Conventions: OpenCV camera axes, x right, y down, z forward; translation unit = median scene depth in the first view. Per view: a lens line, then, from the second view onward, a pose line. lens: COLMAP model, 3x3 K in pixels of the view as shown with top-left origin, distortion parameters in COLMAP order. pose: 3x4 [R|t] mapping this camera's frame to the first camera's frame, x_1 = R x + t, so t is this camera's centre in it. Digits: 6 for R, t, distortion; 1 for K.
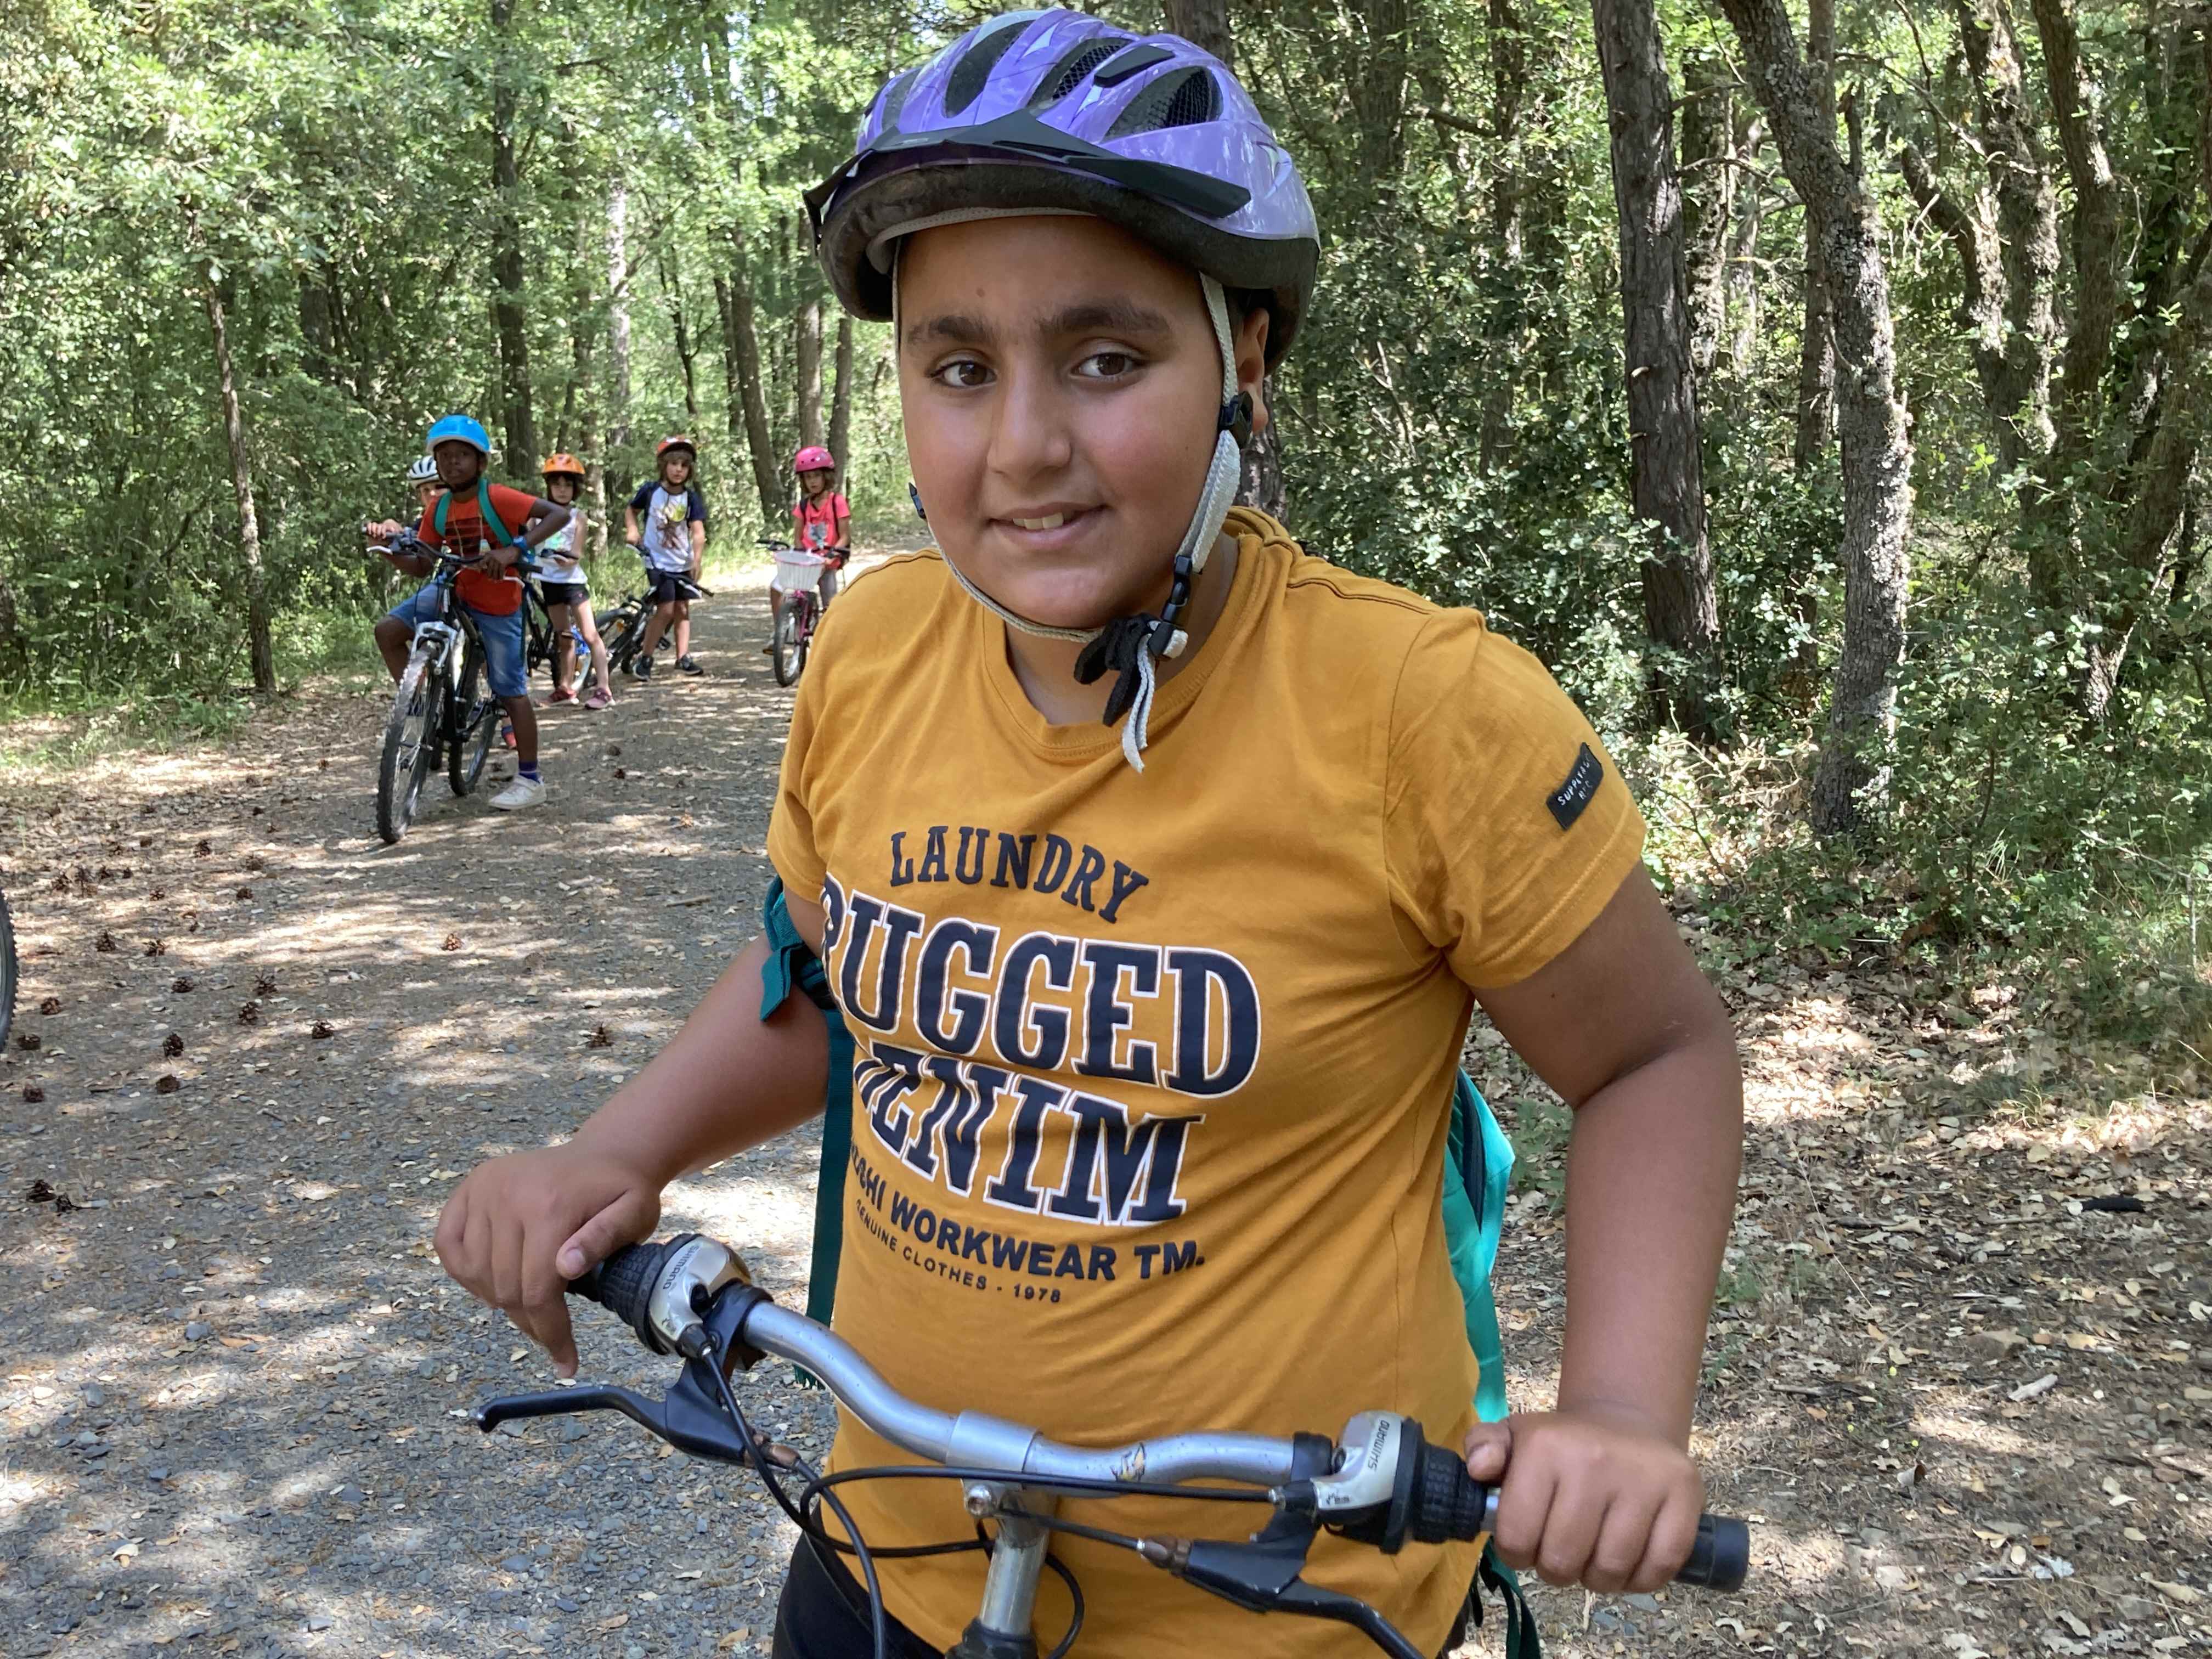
lens RADIAL K [[2518.9, 0, 1097.5], [0, 2518.9, 827.2], [0, 0, 1]] dist [0.006645, 0.000000]
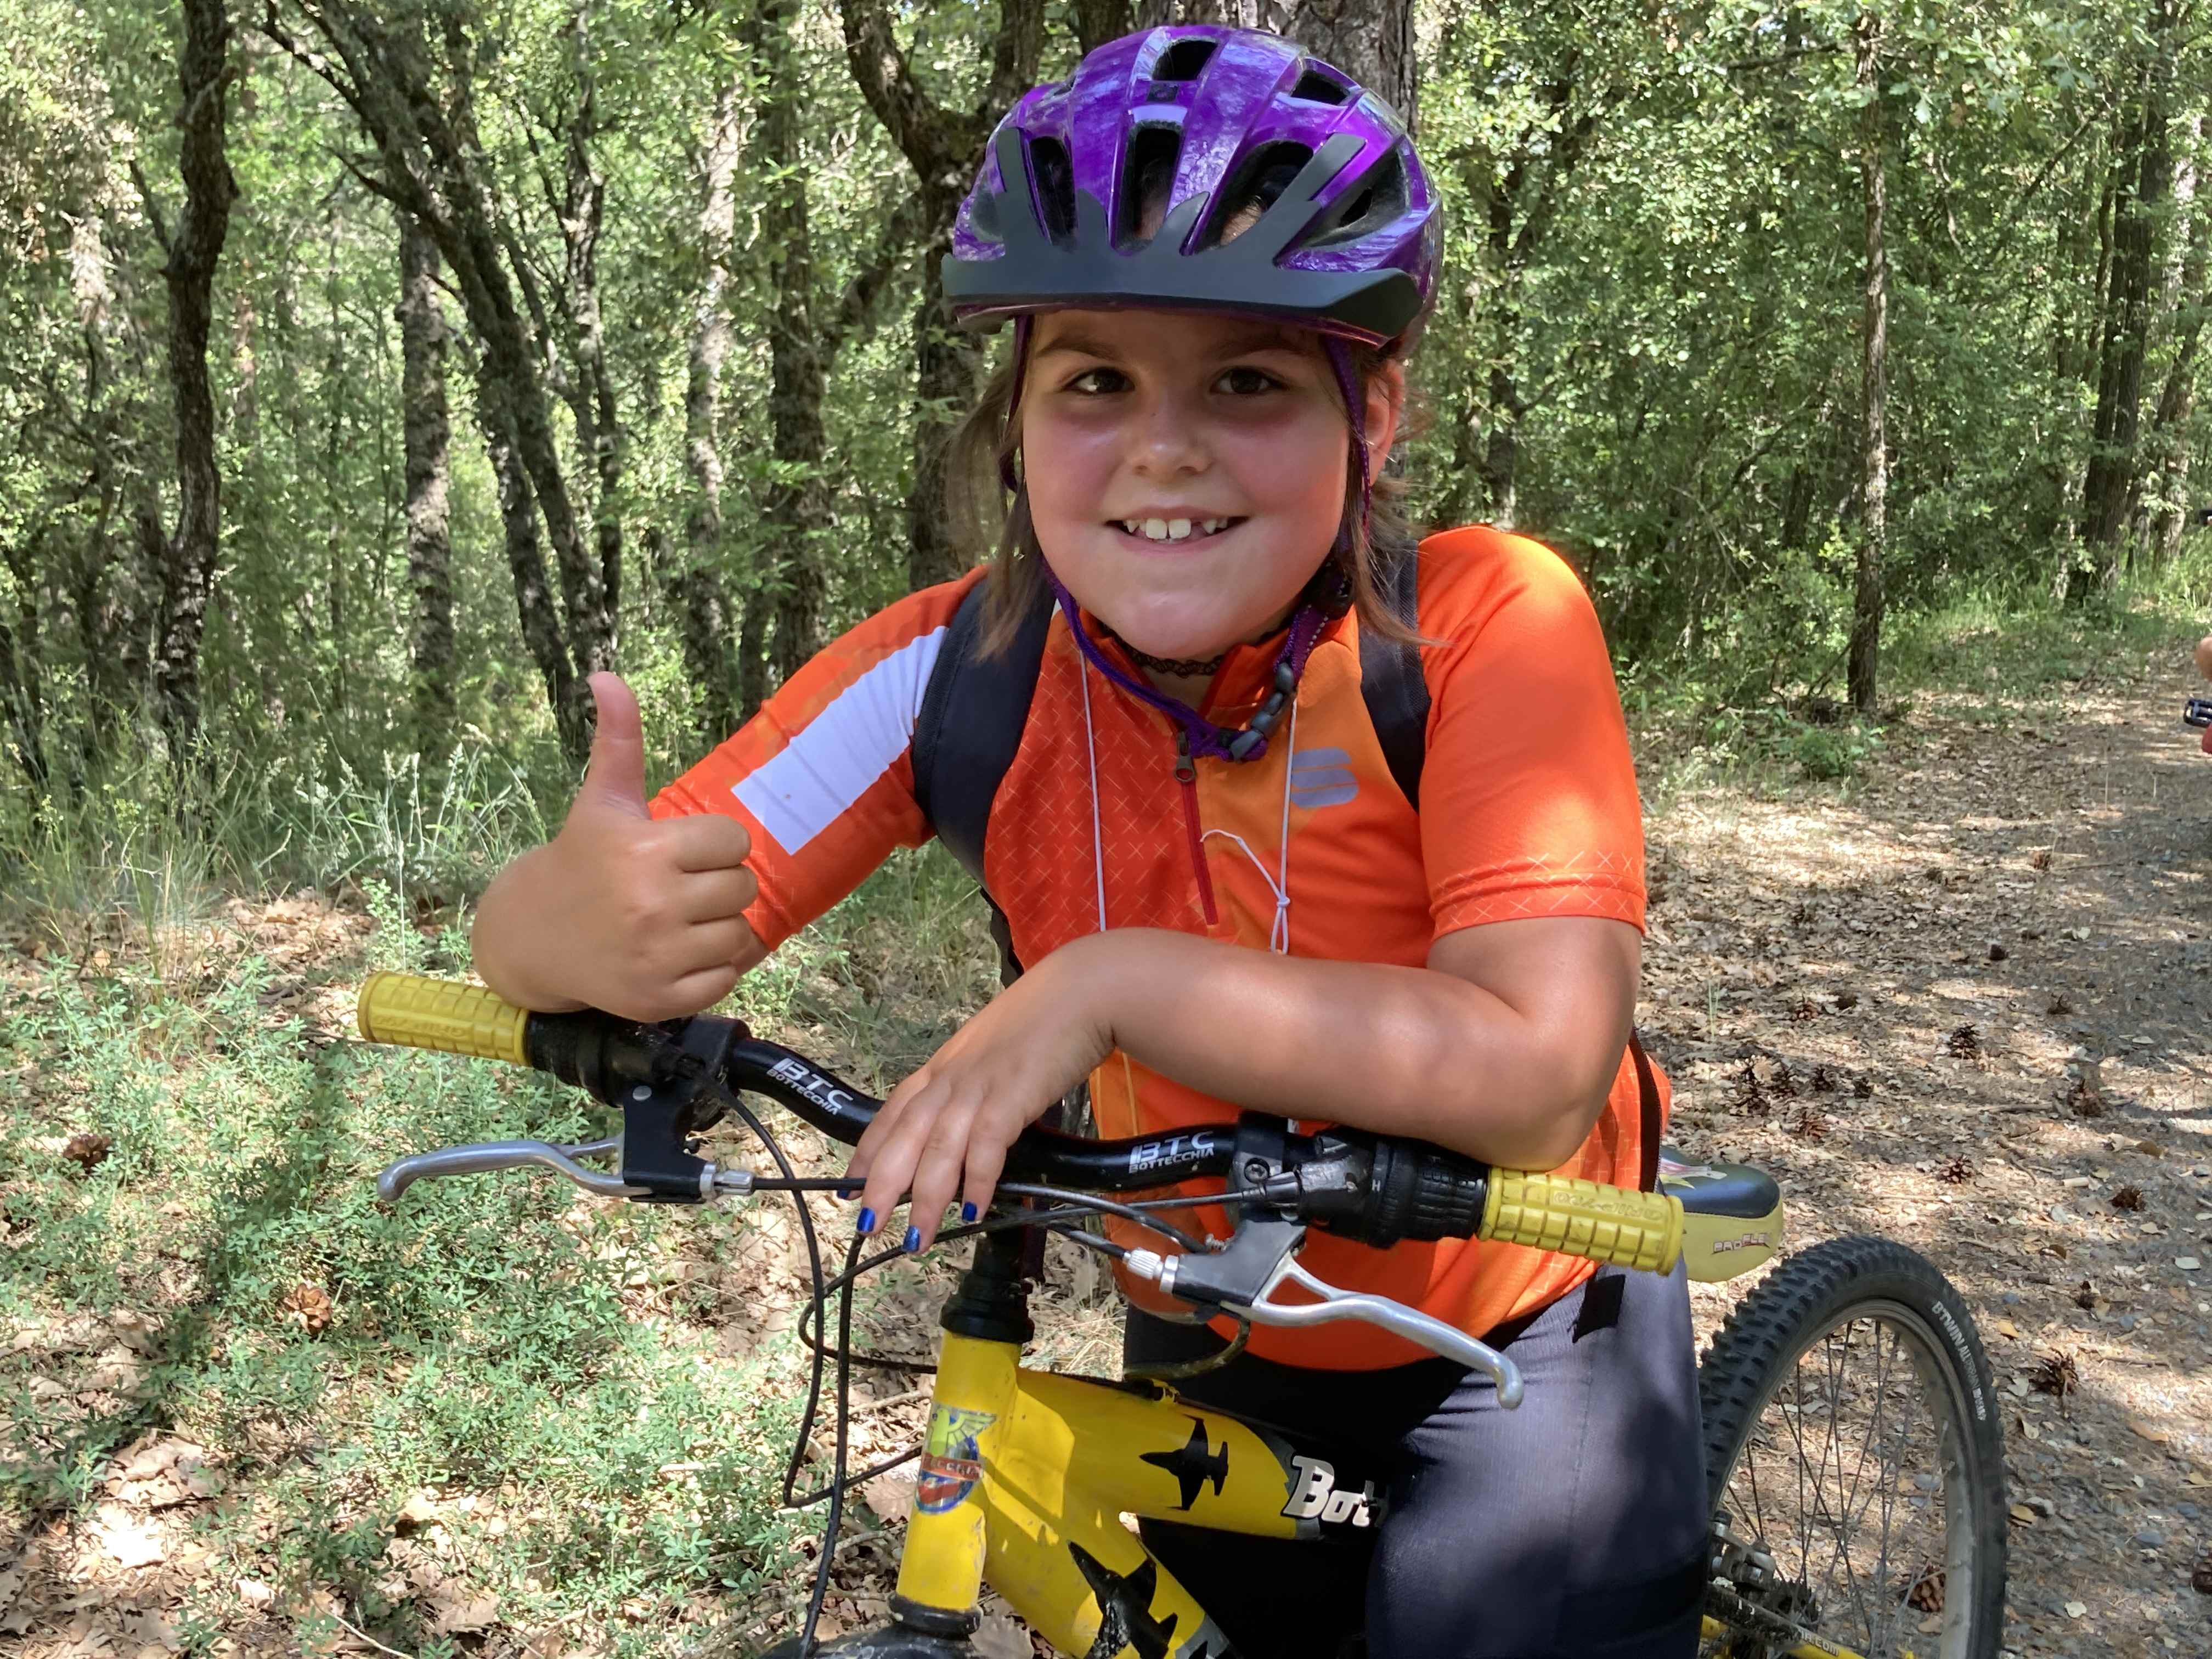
lens RADIAL K [[2518.9, 0, 1107.8], [0, 2518.9, 827.7], [0, 0, 1]] dist [0.006645, 0.000000]
pose [[0.862582, 0.129760, -0.488993, -0.167077], [-0.124102, 0.991287, 0.044133, -0.026687], [0.490459, 0.022617, 0.871171, 0.275198]]
